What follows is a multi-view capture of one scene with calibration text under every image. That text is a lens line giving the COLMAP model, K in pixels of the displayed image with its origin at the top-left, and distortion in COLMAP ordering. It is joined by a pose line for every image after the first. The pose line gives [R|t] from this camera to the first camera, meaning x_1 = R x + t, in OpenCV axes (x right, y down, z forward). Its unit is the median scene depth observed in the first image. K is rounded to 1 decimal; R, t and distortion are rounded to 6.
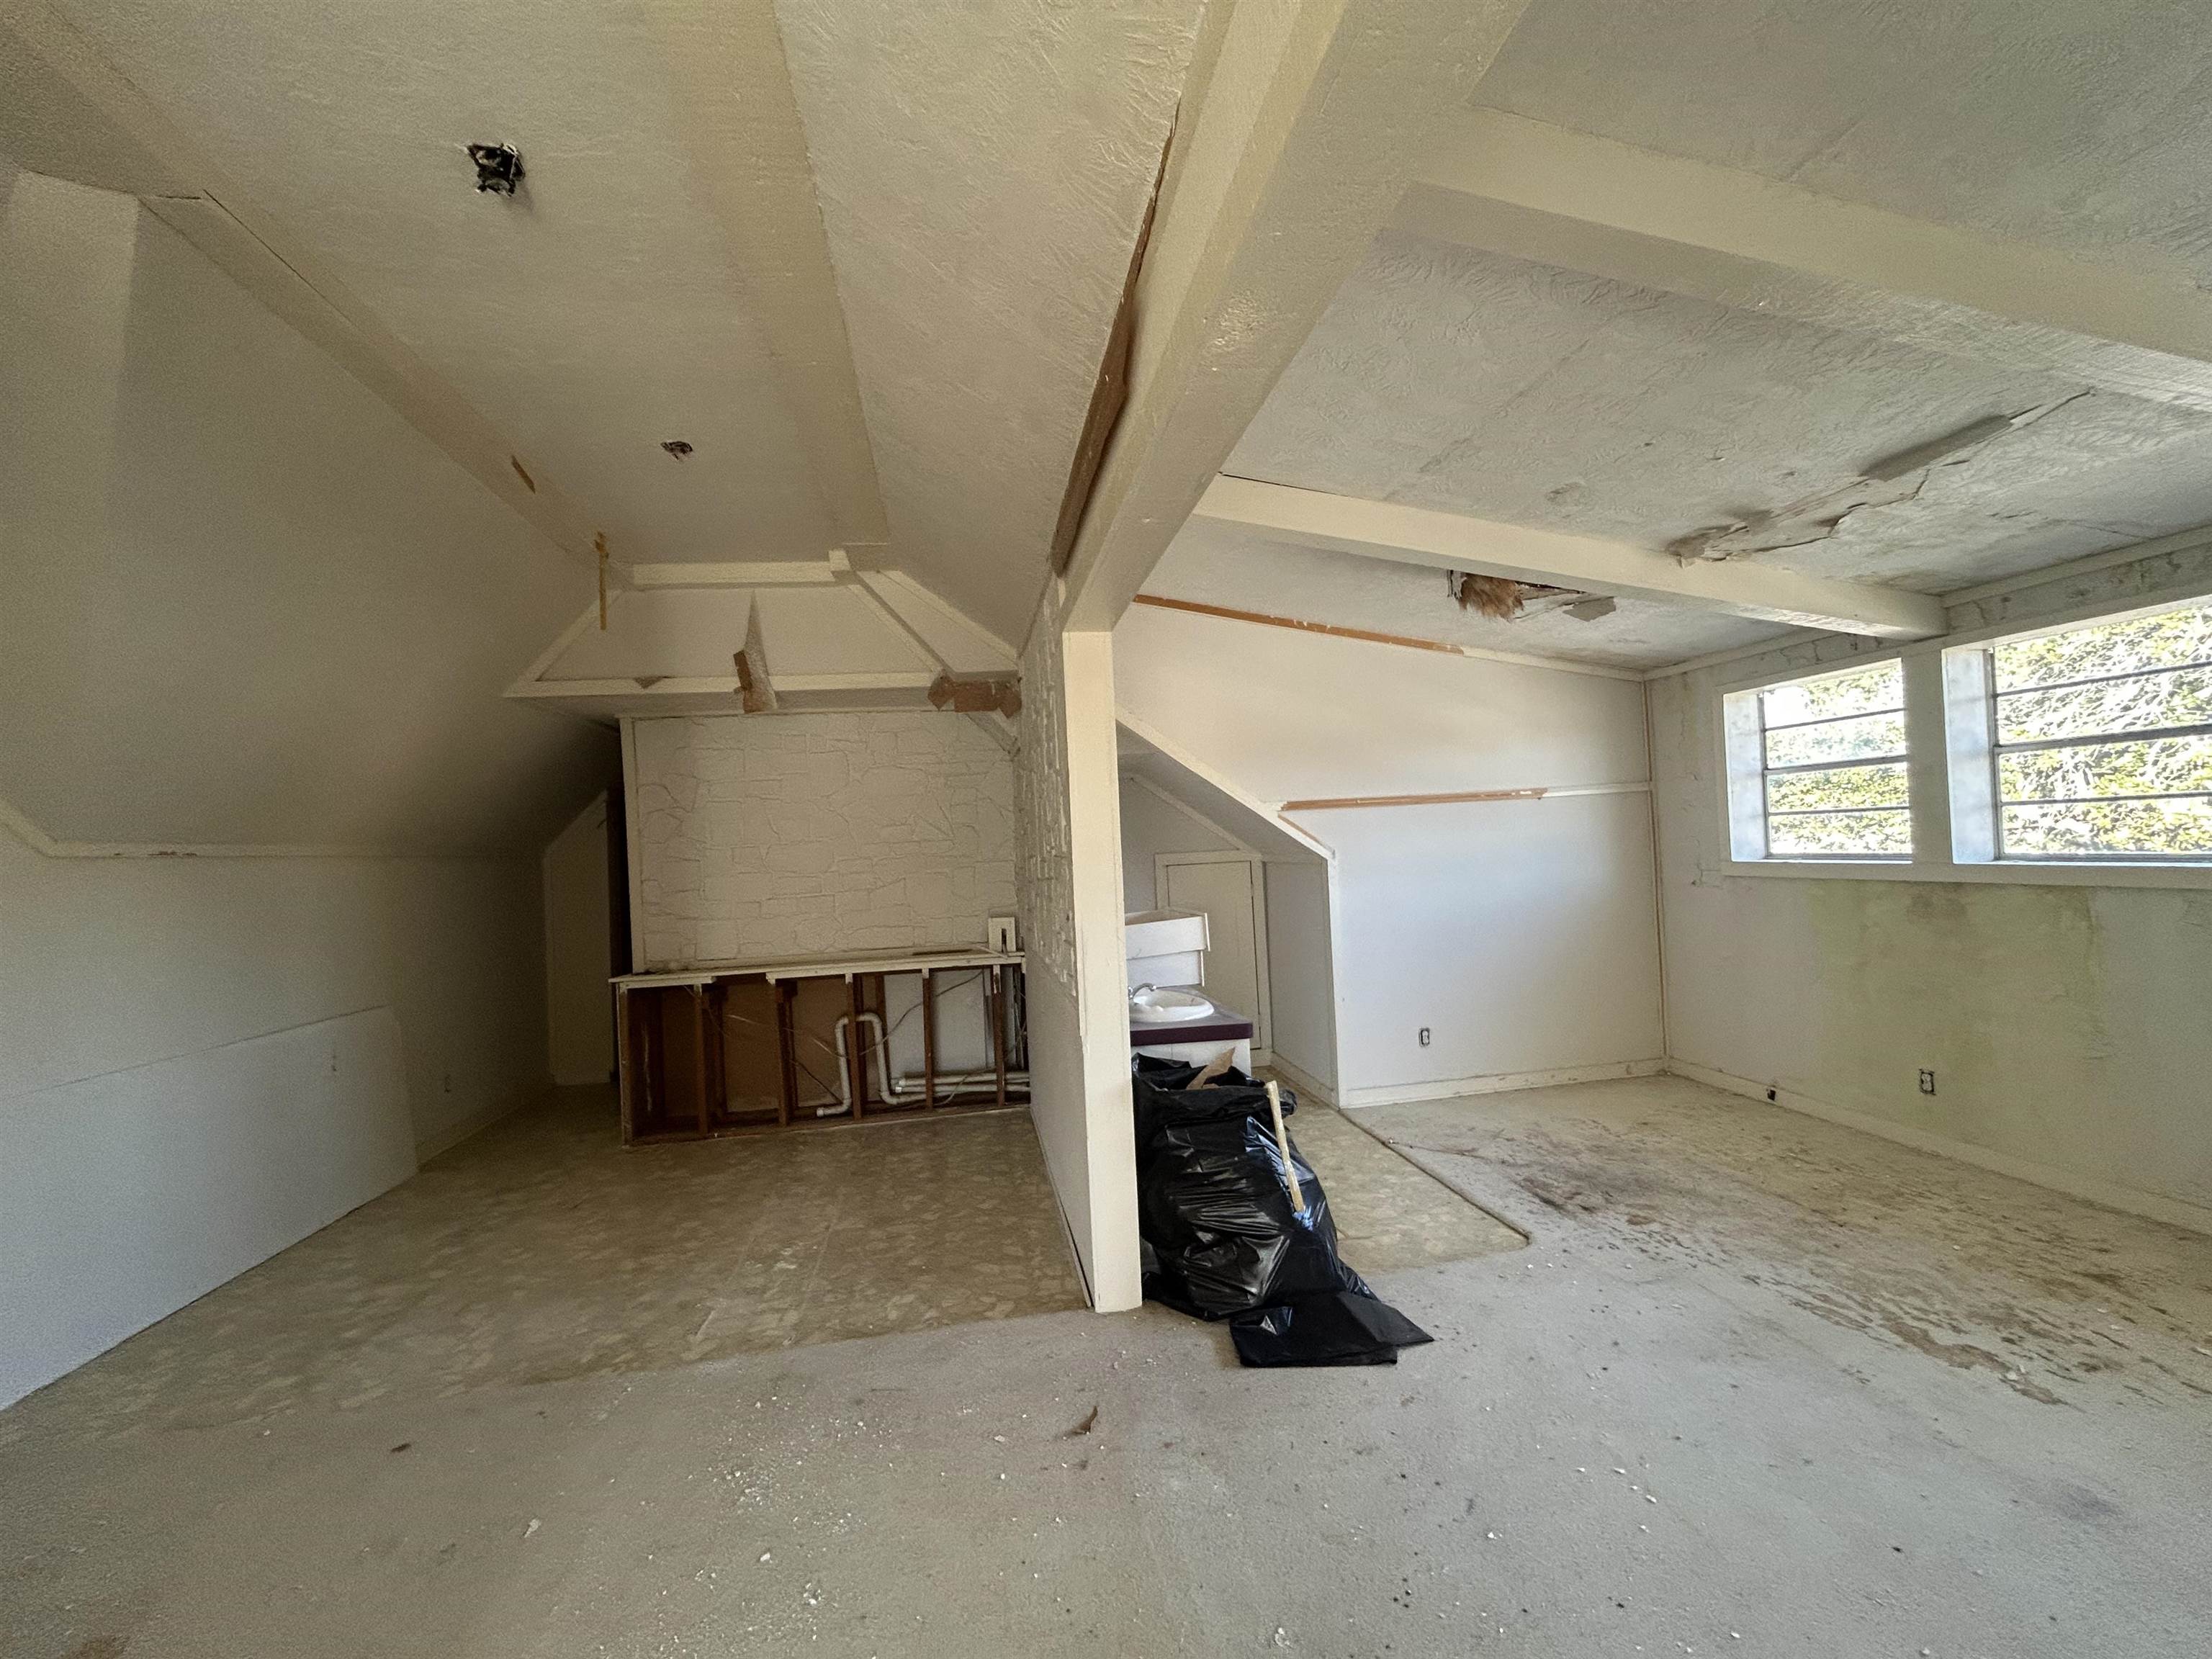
lens RADIAL K [[886.9, 0, 1106.1], [0, 886.9, 823.6], [0, 0, 1]] dist [-0.001643, 0.001022]
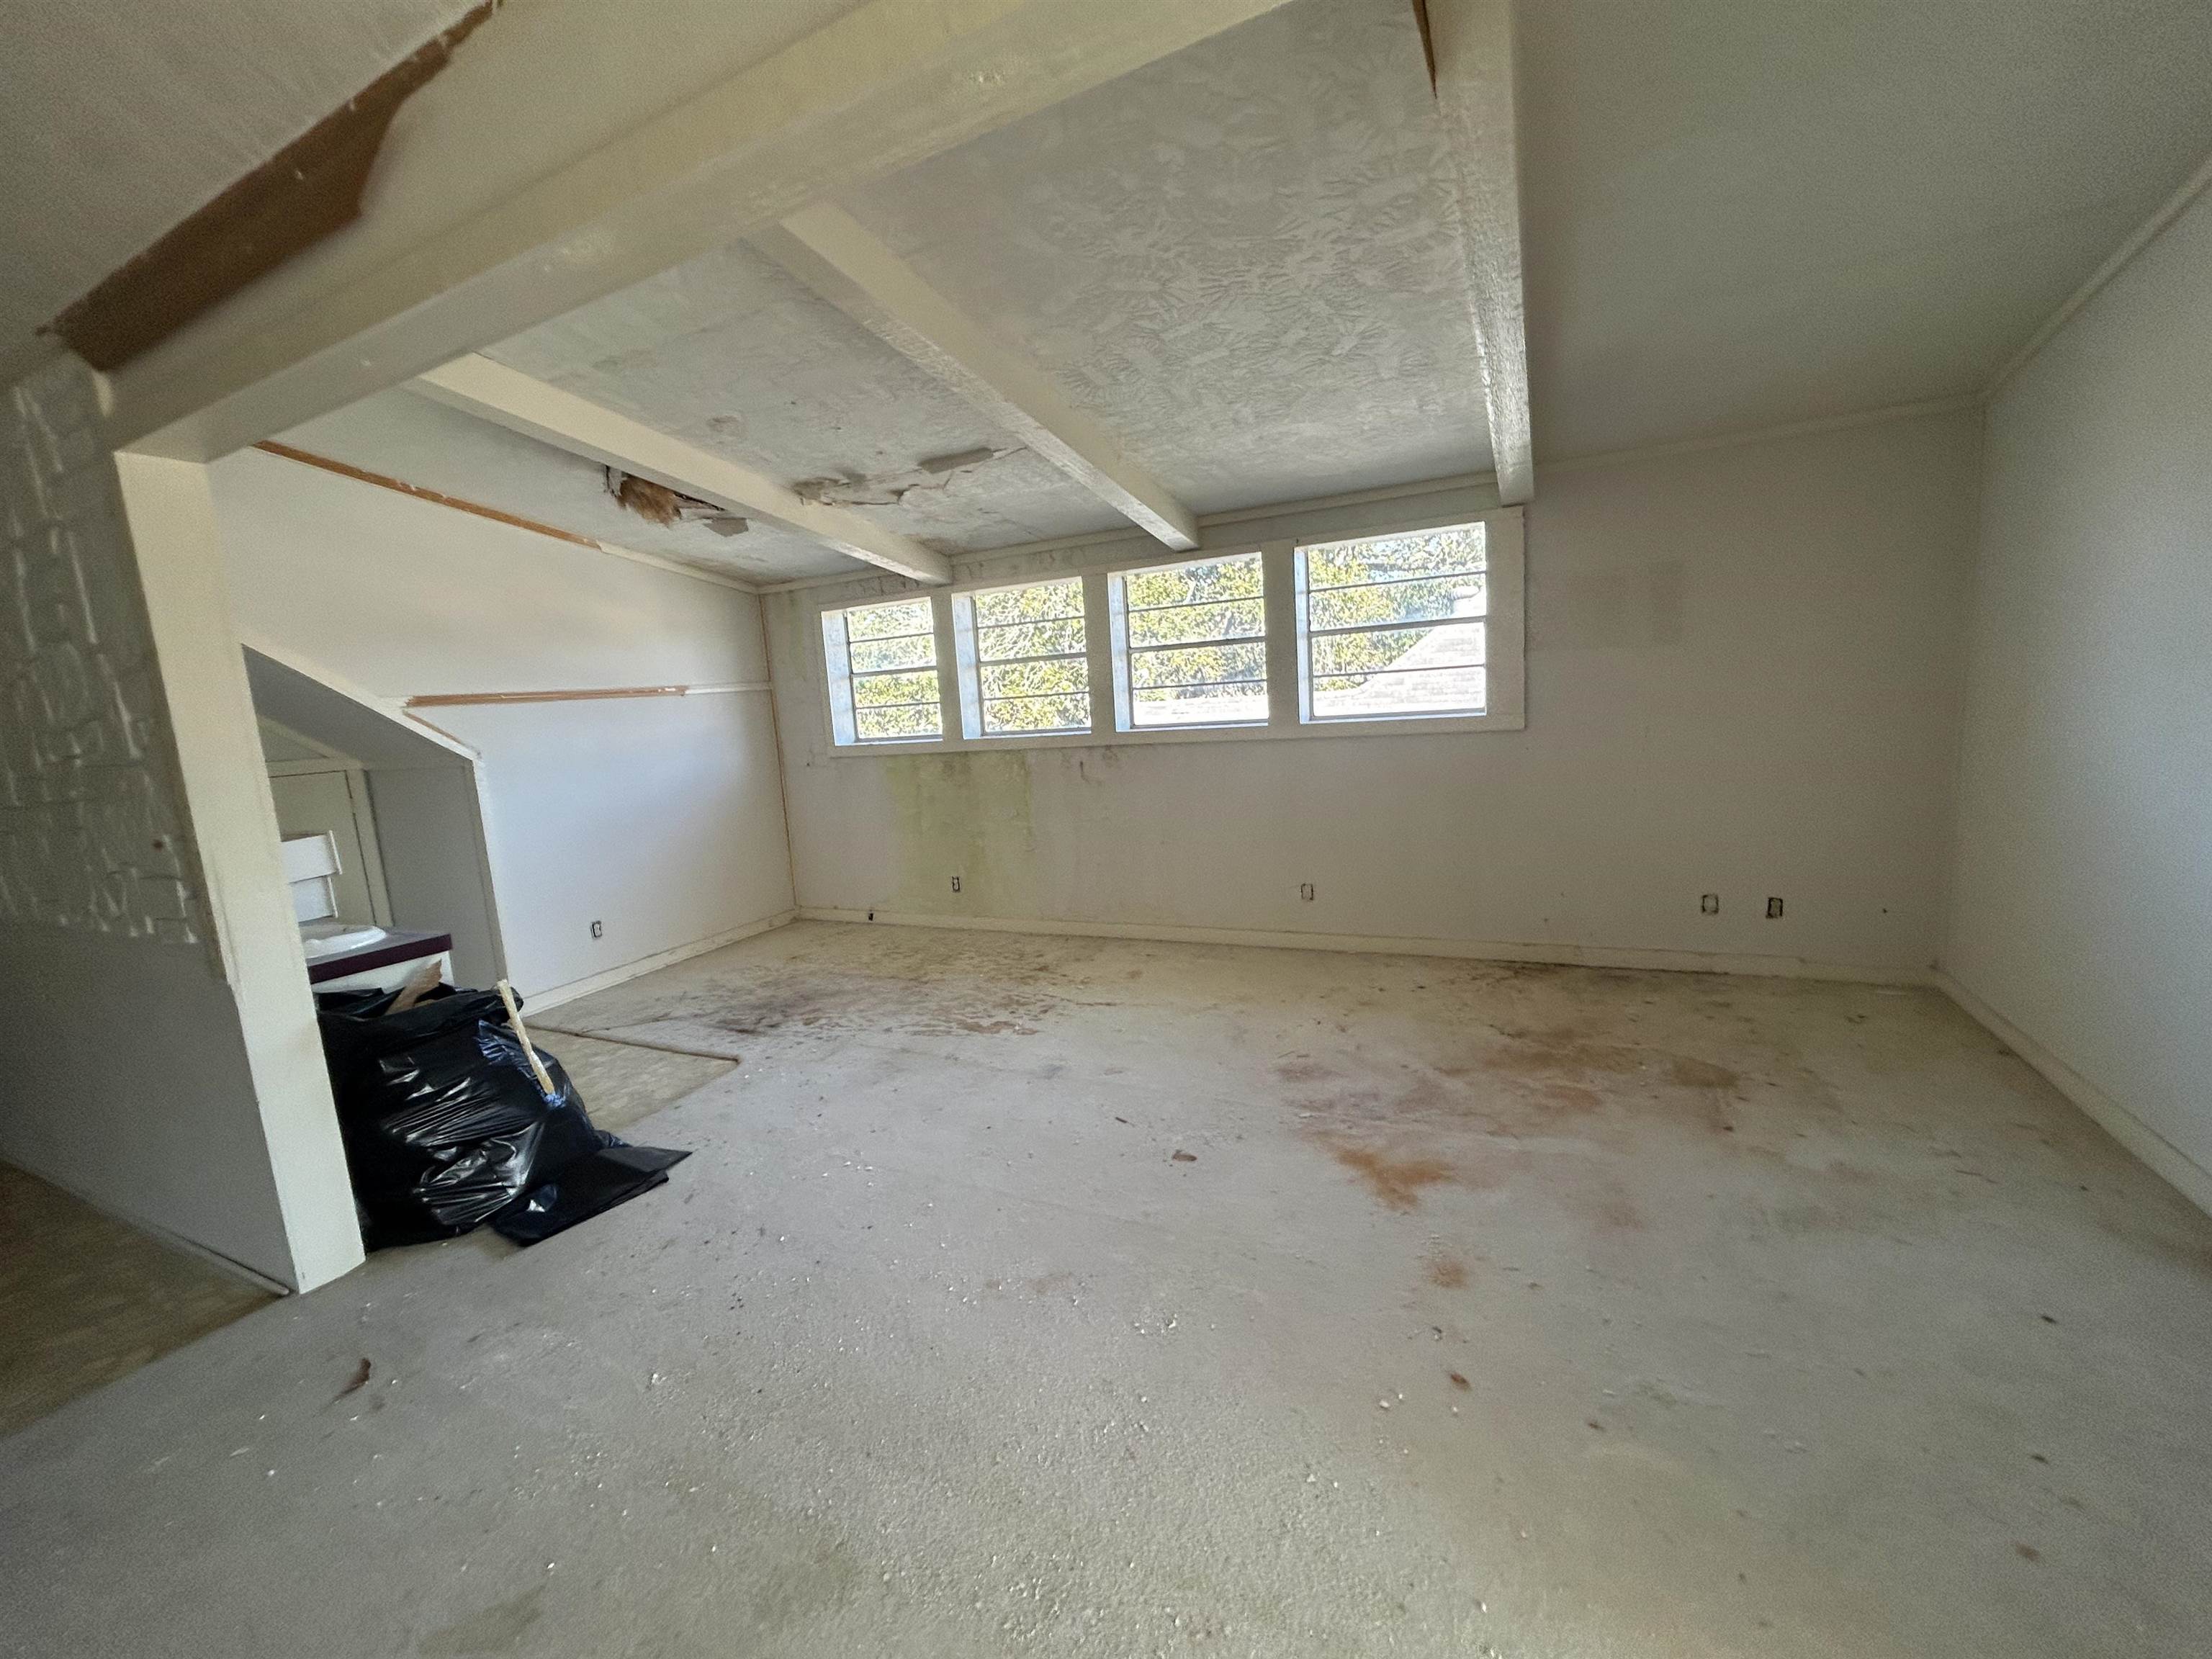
lens RADIAL K [[886.9, 0, 1096.1], [0, 886.9, 825.5], [0, 0, 1]] dist [-0.001643, 0.001022]
pose [[0.576761, -0.111611, 0.809252, -0.178628], [0.023617, 0.992487, 0.120050, 0.017256], [-0.816571, -0.050128, 0.575064, -0.076120]]
